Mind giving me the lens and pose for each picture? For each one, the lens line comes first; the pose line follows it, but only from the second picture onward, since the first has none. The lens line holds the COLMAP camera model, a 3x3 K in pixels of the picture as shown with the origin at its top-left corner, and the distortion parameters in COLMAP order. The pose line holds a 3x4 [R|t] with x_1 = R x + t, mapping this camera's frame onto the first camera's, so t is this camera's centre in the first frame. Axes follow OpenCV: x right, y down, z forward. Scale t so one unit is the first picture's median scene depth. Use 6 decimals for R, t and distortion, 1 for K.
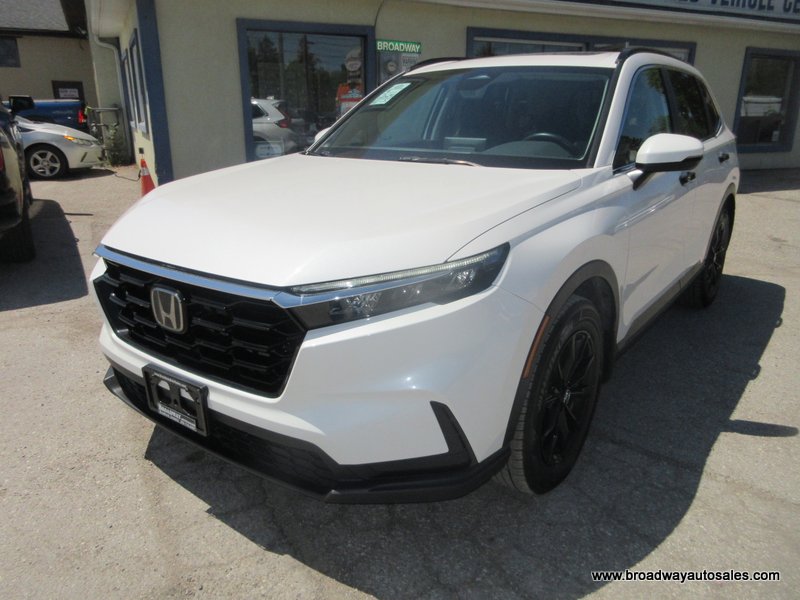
lens RADIAL K [[604.7, 0, 397.5], [0, 604.7, 301.4], [0, 0, 1]] dist [0.007852, 0.001148]
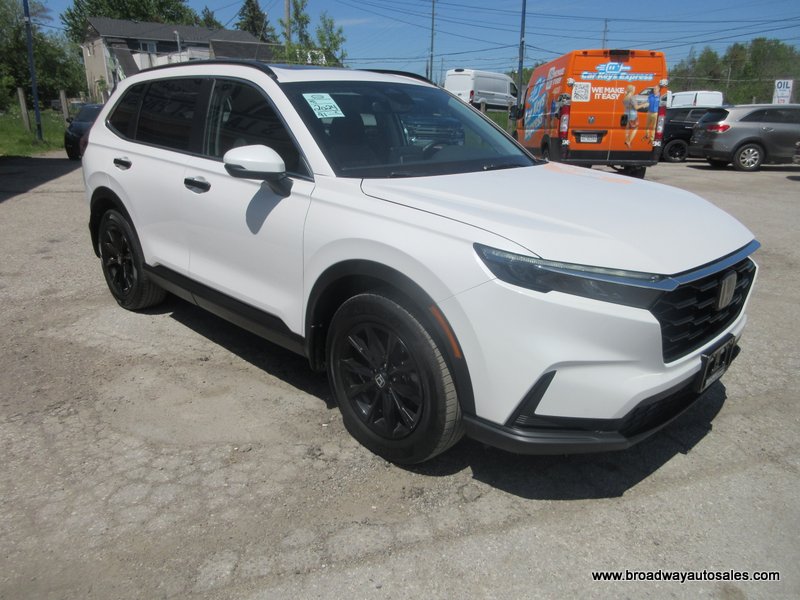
lens RADIAL K [[604.7, 0, 402.3], [0, 604.7, 299.8], [0, 0, 1]] dist [0.007852, 0.001148]
pose [[0.134436, -0.302500, 0.943621, -1.201735], [0.288621, 0.922931, 0.254748, -0.350103], [-0.947958, 0.238101, 0.211383, 0.992205]]
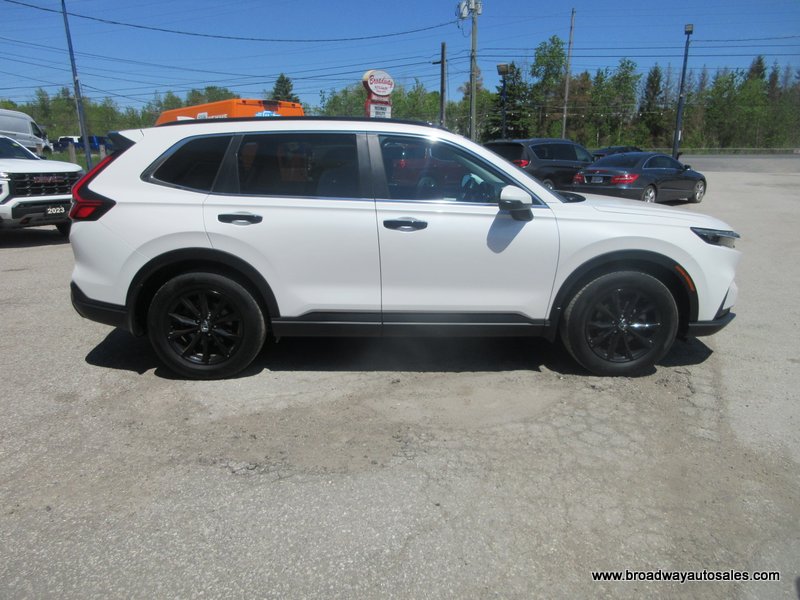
lens RADIAL K [[604.7, 0, 403.0], [0, 604.7, 298.2], [0, 0, 1]] dist [0.007852, 0.001148]
pose [[-0.624108, -0.189226, 0.758078, -1.130369], [0.235900, 0.879320, 0.413700, -0.821722], [-0.744876, 0.437025, -0.504152, 2.423462]]
